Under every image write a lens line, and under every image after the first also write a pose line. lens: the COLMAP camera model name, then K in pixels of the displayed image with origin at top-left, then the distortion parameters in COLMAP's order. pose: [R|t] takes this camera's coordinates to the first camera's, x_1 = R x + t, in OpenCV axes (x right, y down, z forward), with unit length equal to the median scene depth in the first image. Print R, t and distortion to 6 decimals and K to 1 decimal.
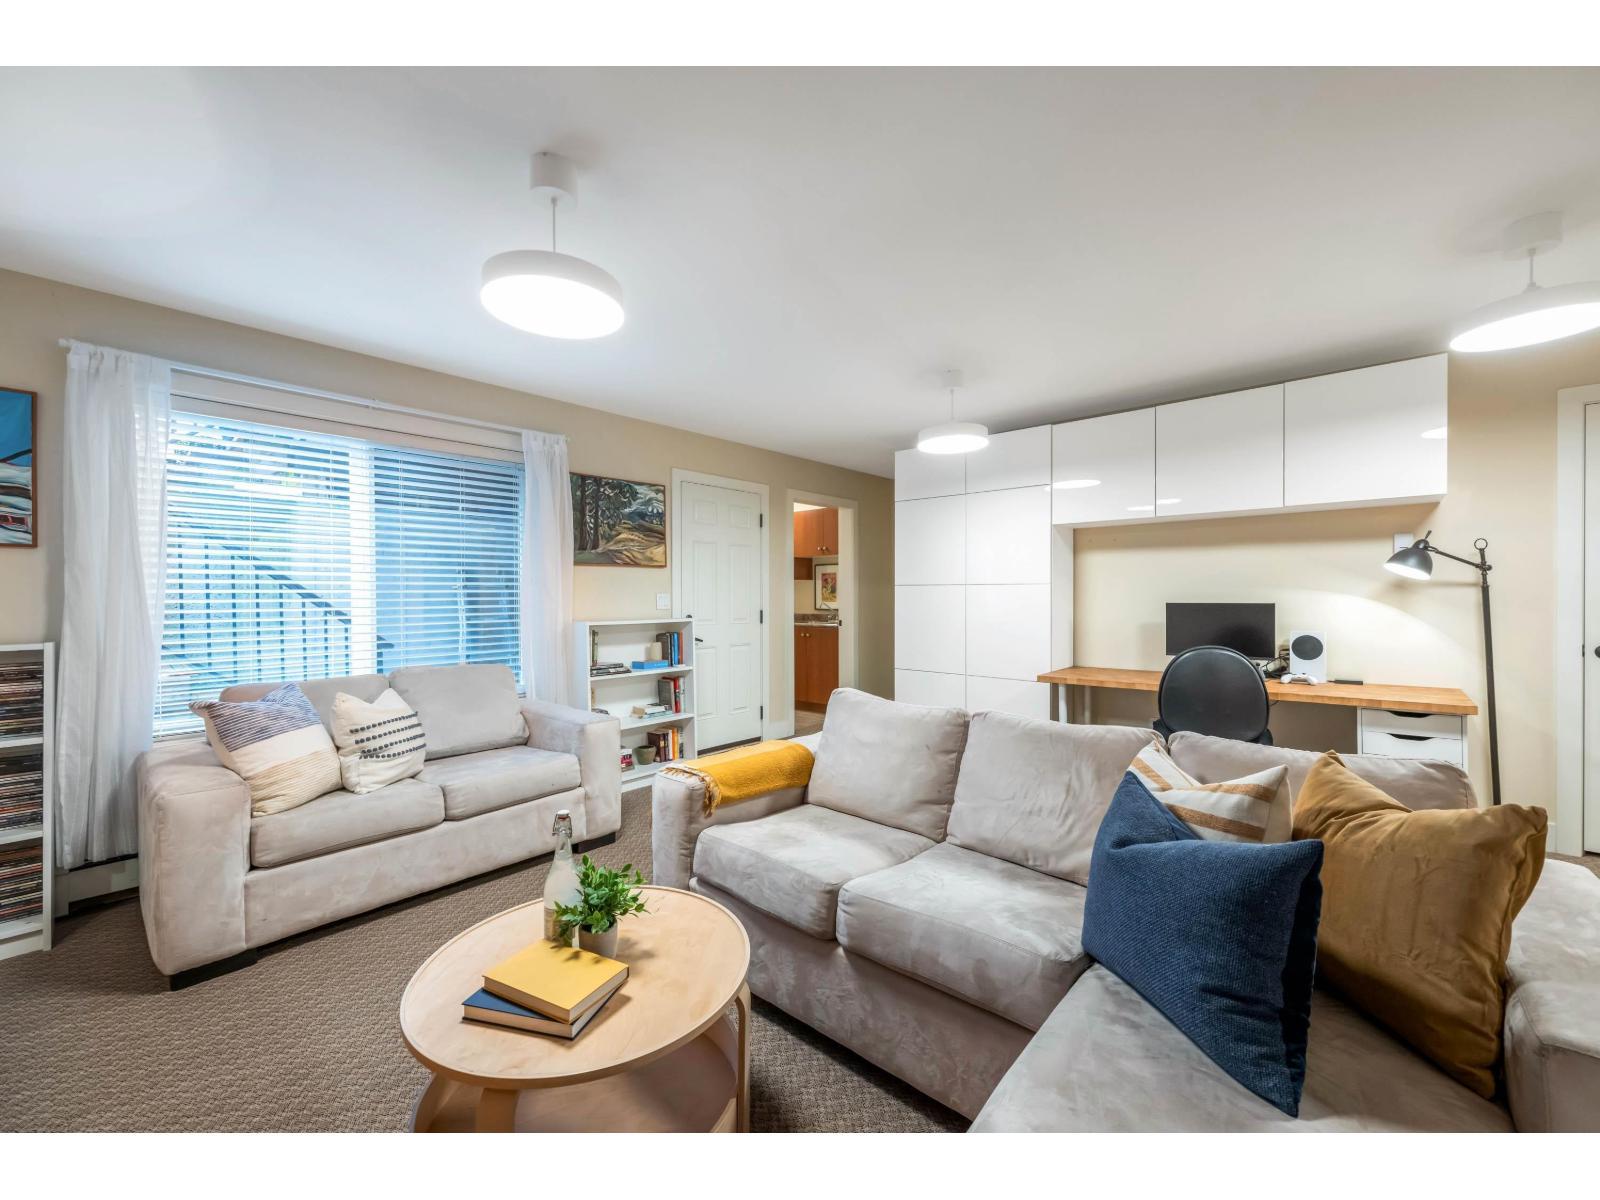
lens RADIAL K [[636.8, 0, 798.4], [0, 636.8, 603.6], [0, 0, 1]] dist [0.000153, 0.000089]
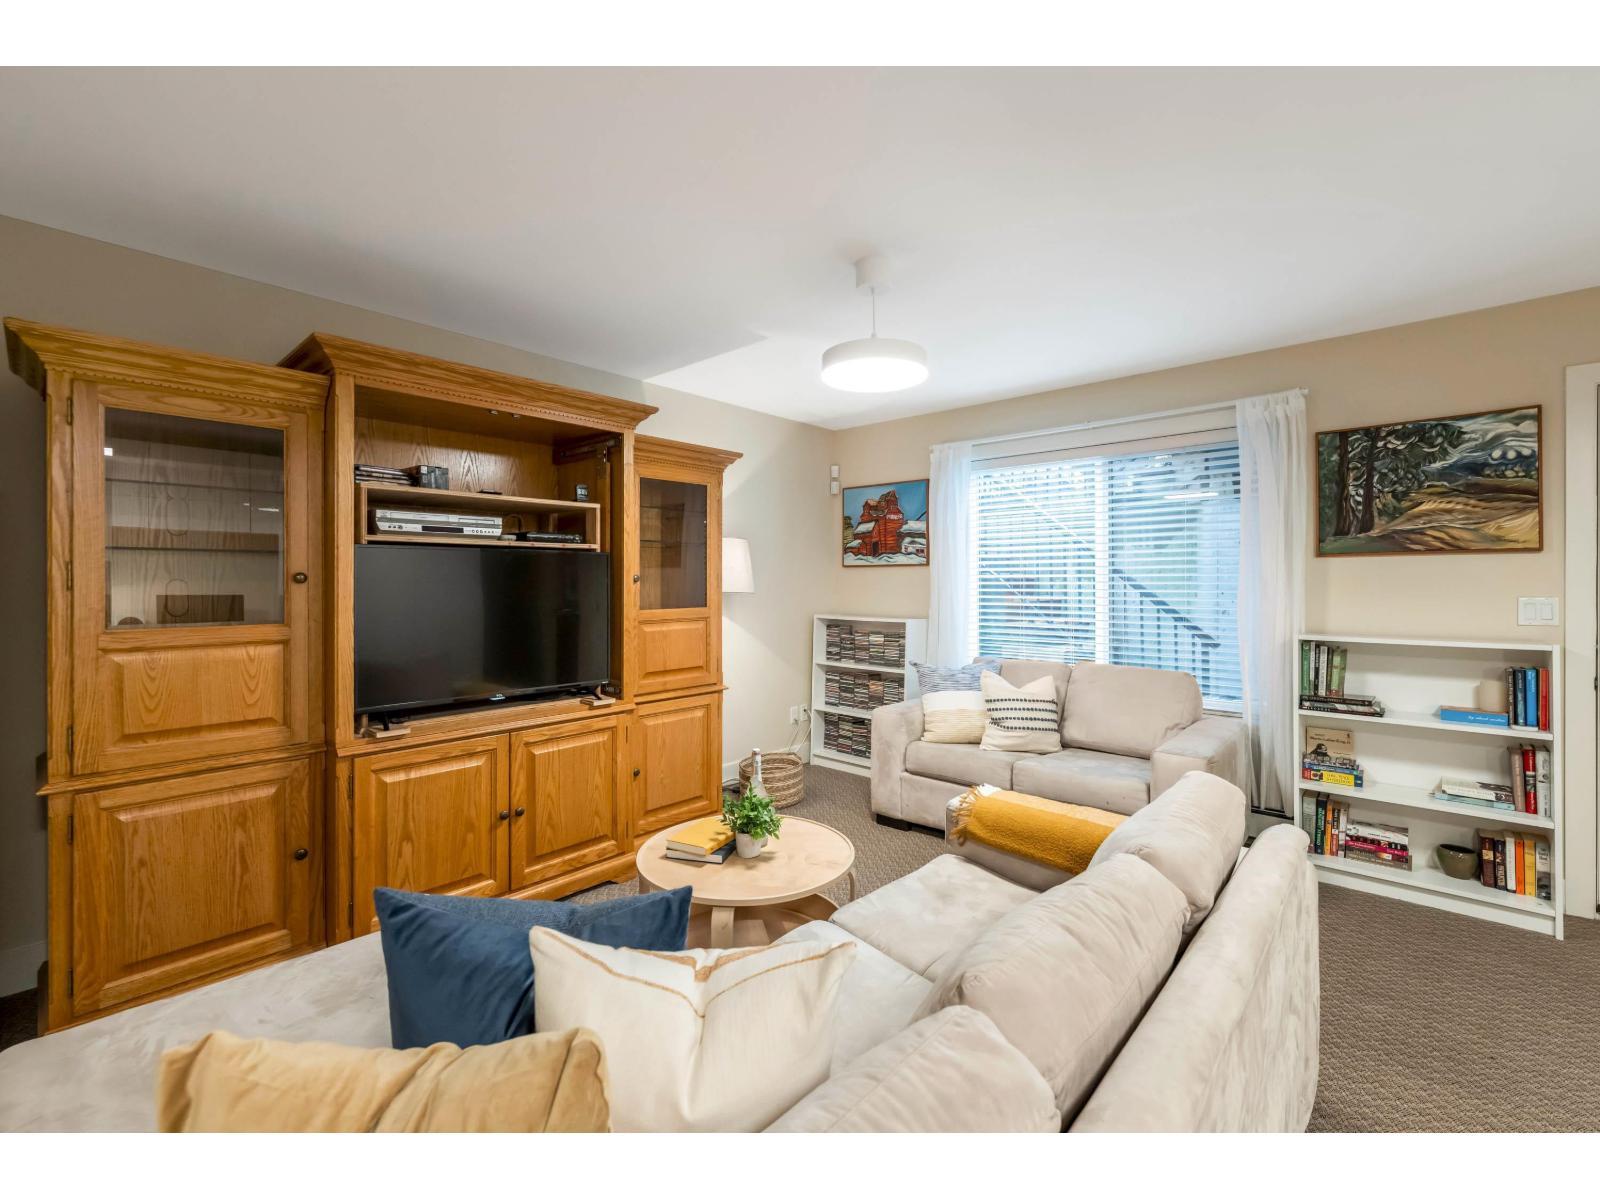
lens RADIAL K [[668.0, 0, 782.6], [0, 668.0, 586.1], [0, 0, 1]] dist [-0.000827, -0.000293]
pose [[-0.002440, 0.006310, -0.999977, 0.400365], [-0.013323, 0.999891, 0.006342, -0.021947], [0.999908, 0.013338, -0.002355, 0.354454]]
